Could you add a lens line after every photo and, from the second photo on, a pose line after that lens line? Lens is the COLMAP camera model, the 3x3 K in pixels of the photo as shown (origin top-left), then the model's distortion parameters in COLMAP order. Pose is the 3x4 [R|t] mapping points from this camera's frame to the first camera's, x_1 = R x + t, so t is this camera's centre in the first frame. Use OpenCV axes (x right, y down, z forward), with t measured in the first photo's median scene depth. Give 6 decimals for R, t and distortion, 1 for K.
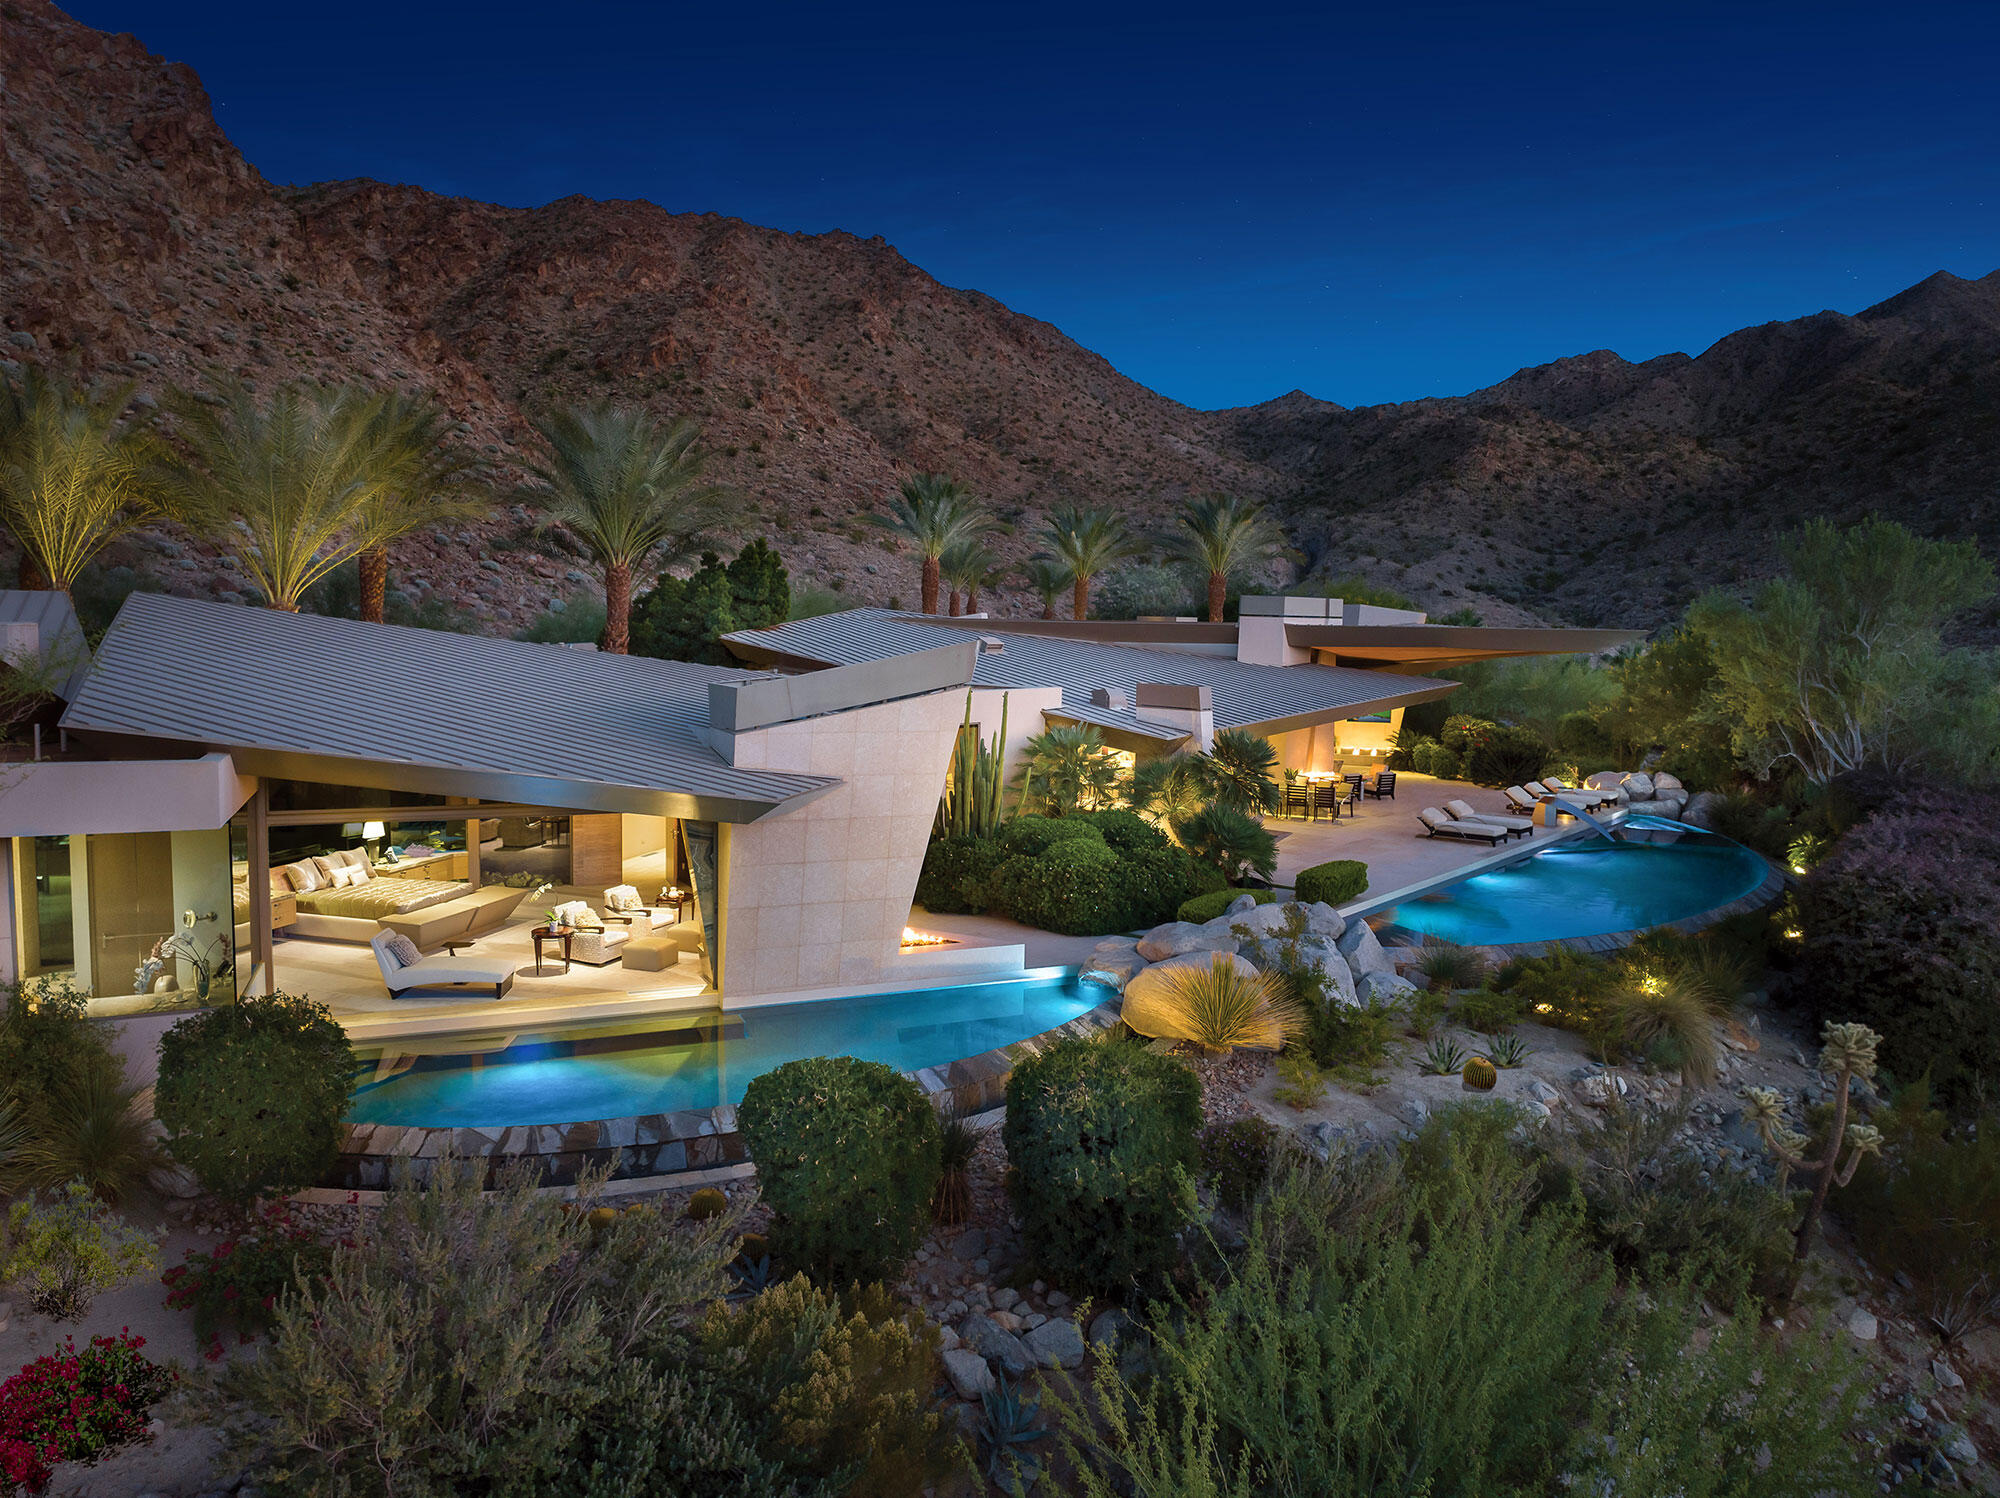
lens RADIAL K [[1311.0, 0, 1000.0], [0, 1311.0, 749.0], [0, 0, 1]] dist [-0.037761, 0.004434]
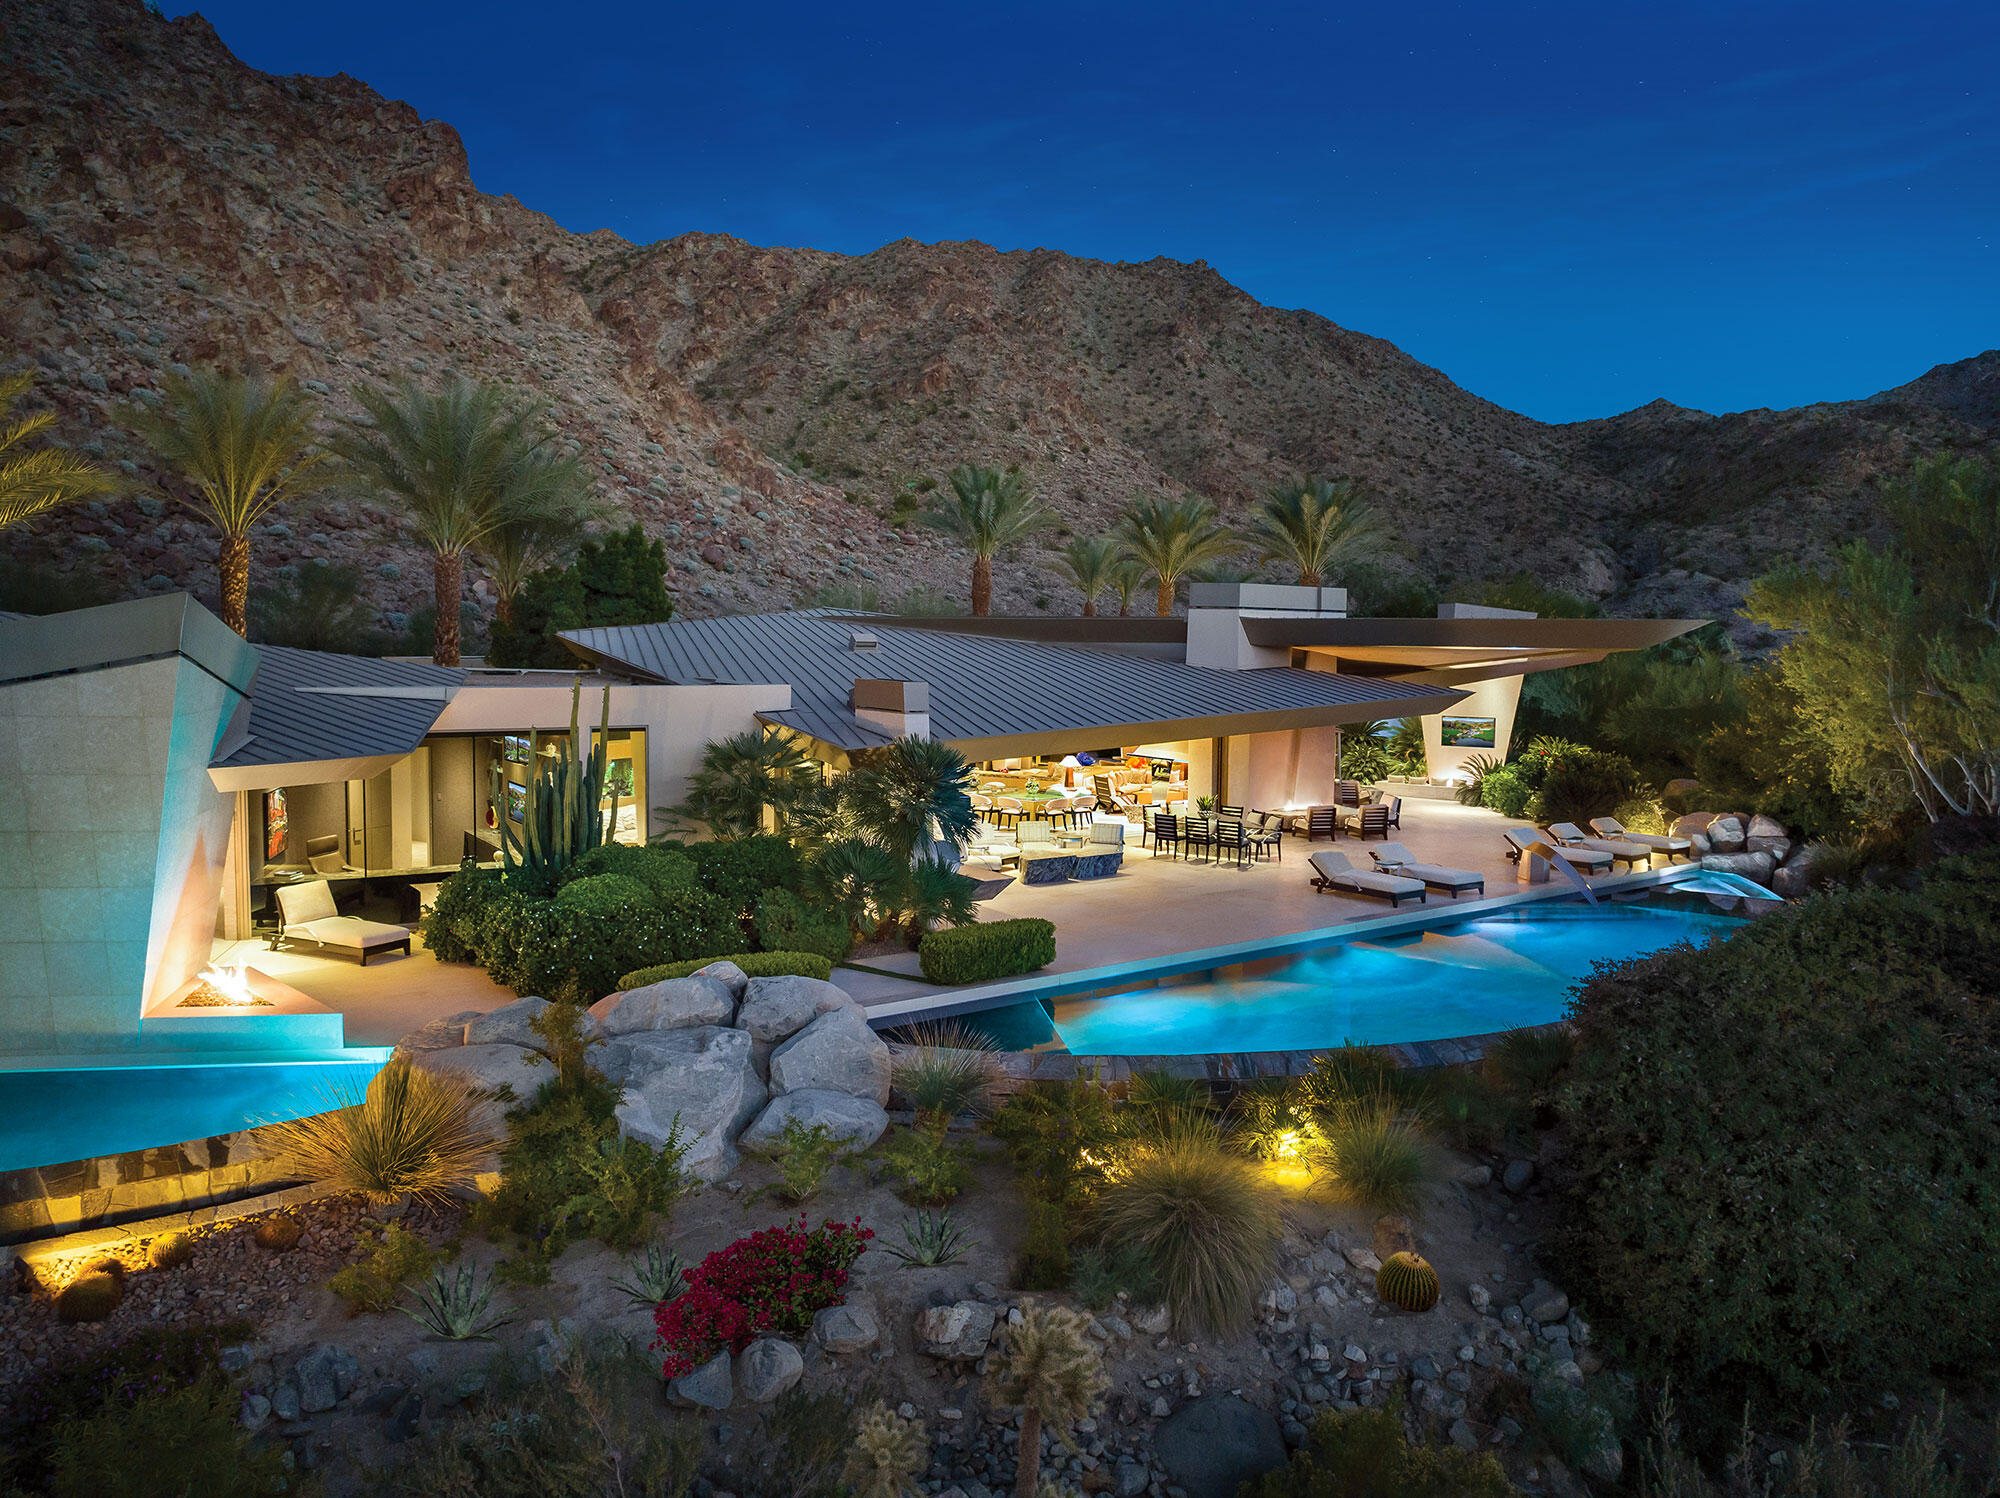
lens RADIAL K [[1323.3, 0, 1000.0], [0, 1323.3, 749.0], [0, 0, 1]] dist [-0.007254, -0.061110]
pose [[0.972308, 0.015808, -0.233169, 0.084822], [-0.020742, 0.999610, -0.018723, 0.001166], [0.232782, 0.023040, 0.972256, 0.057086]]
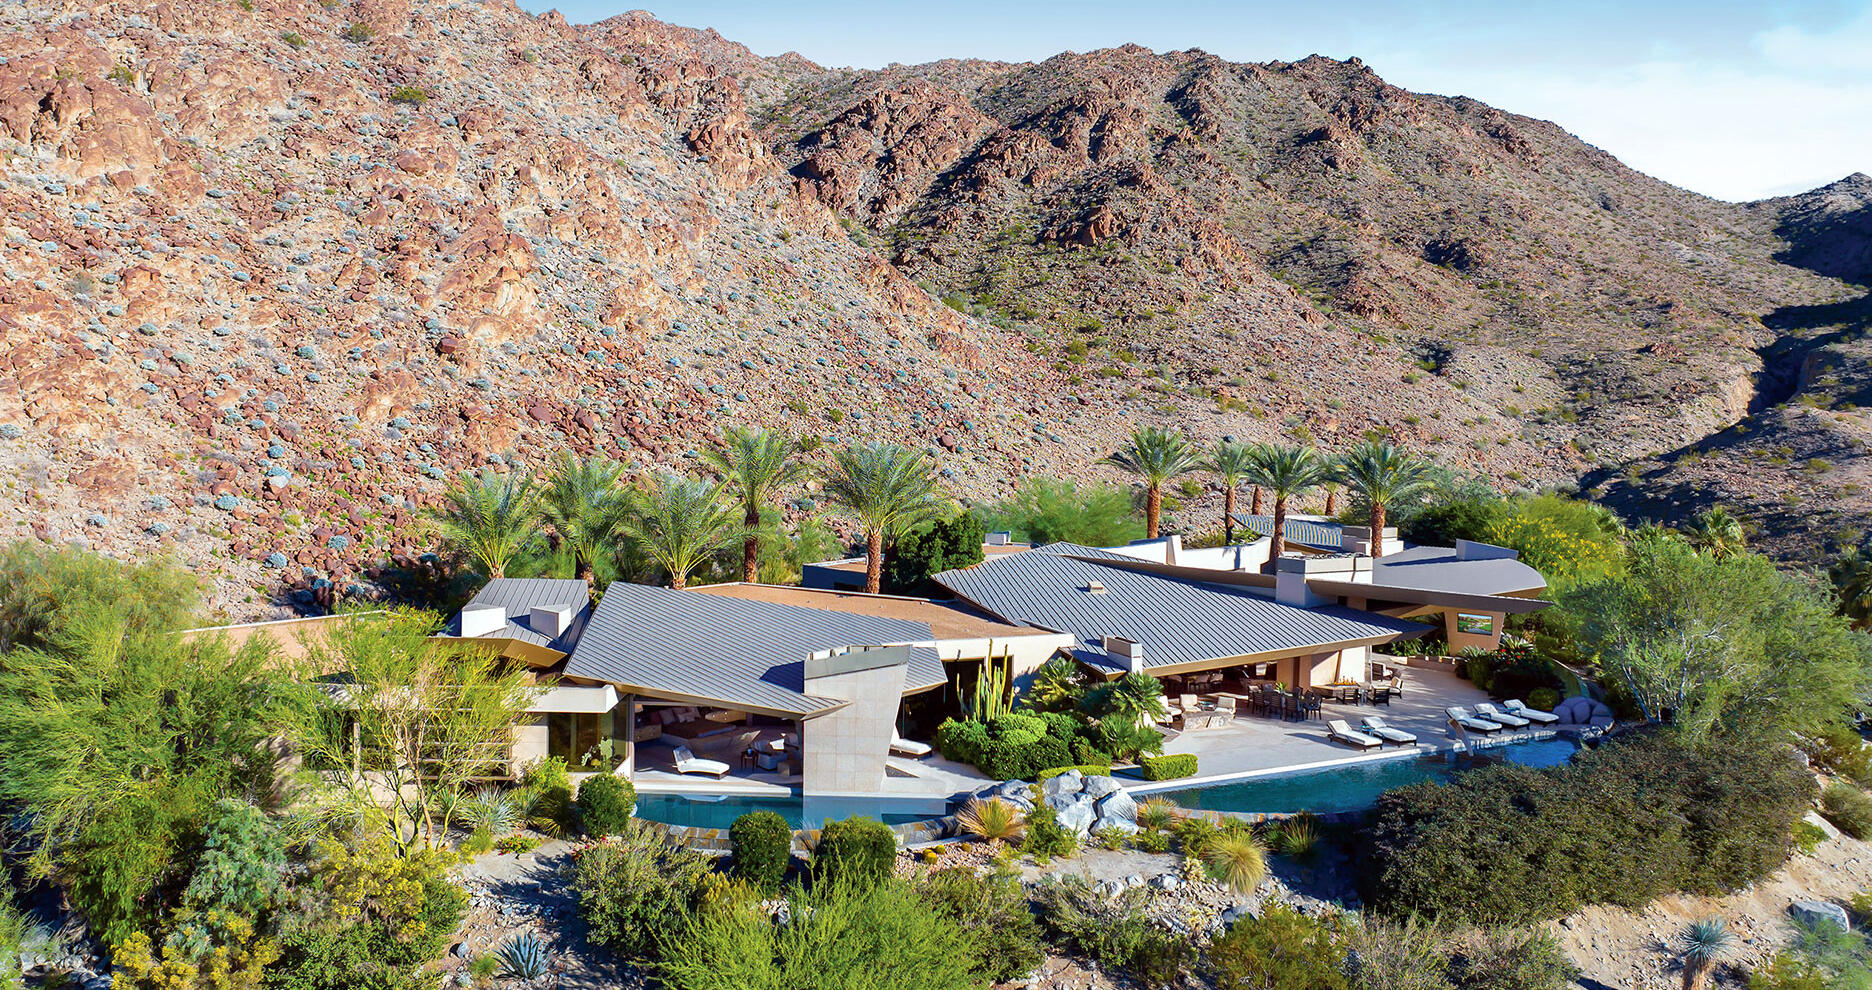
lens RADIAL K [[1257.4, 0, 936.0], [0, 1257.4, 495.0], [0, 0, 1]] dist [-0.034024, -0.001361]
pose [[0.918871, 0.023471, -0.393860, 0.122720], [-0.043936, 0.998108, -0.043023, -0.035030], [0.392104, 0.056837, 0.918163, -0.139014]]
